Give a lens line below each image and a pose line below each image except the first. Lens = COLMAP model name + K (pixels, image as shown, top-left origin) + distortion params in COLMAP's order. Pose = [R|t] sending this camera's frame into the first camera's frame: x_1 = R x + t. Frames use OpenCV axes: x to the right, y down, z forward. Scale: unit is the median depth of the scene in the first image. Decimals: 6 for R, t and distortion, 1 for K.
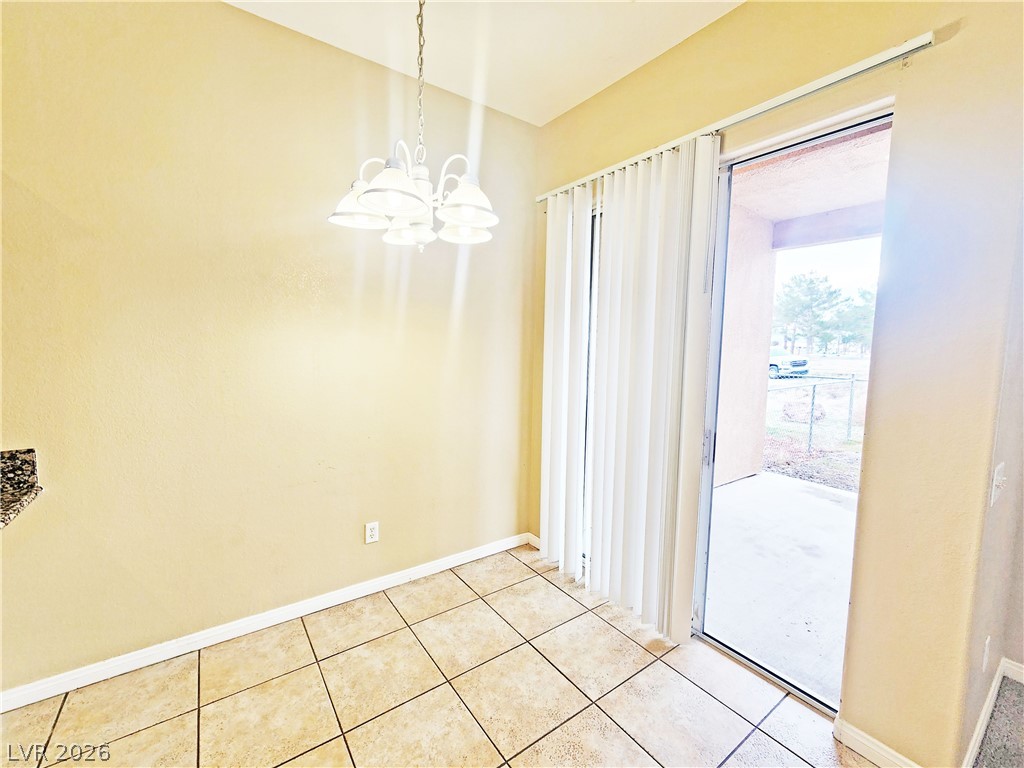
lens RADIAL K [[423.3, 0, 510.4], [0, 423.3, 377.4], [0, 0, 1]] dist [-0.000824, -0.000401]
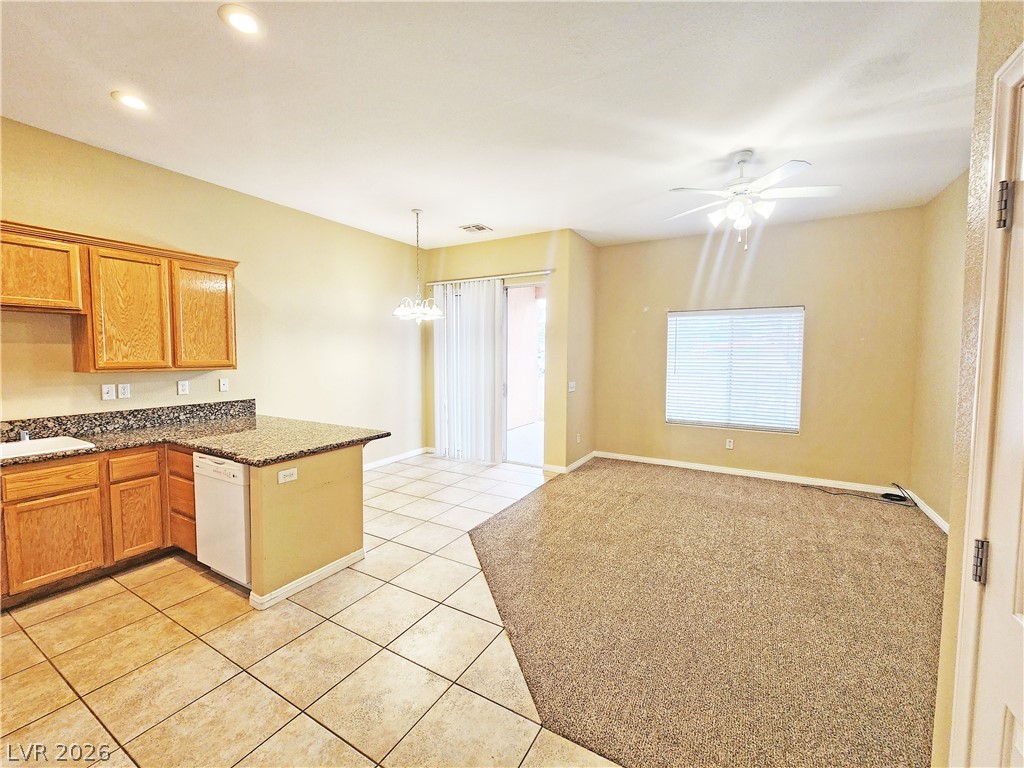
lens RADIAL K [[423.3, 0, 509.1], [0, 423.3, 379.0], [0, 0, 1]] dist [-0.000824, -0.000401]
pose [[0.910985, -0.042952, 0.410197, -0.626032], [0.048213, 0.998834, -0.002485, 0.104964], [-0.409612, 0.022041, 0.911993, -1.509604]]
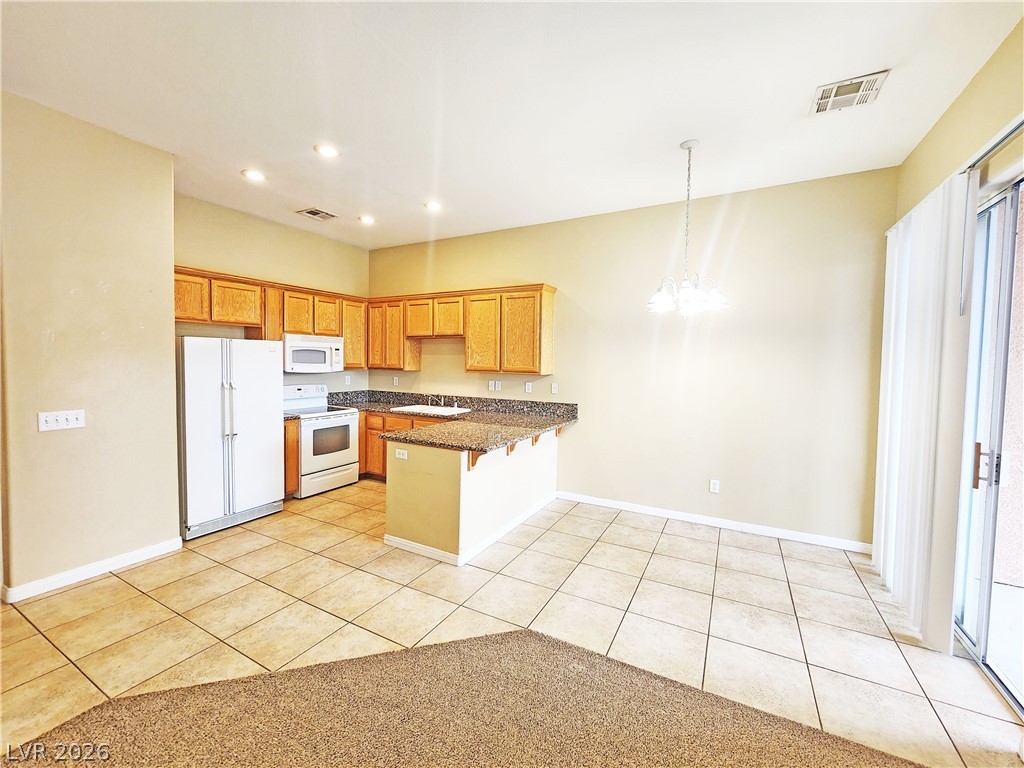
lens RADIAL K [[423.3, 0, 510.6], [0, 423.3, 376.3], [0, 0, 1]] dist [-0.000824, -0.000401]
pose [[0.433345, 0.018405, -0.901040, 0.891823], [-0.076420, 0.996941, -0.016389, 0.056422], [0.897982, 0.075960, 0.433426, -0.452375]]
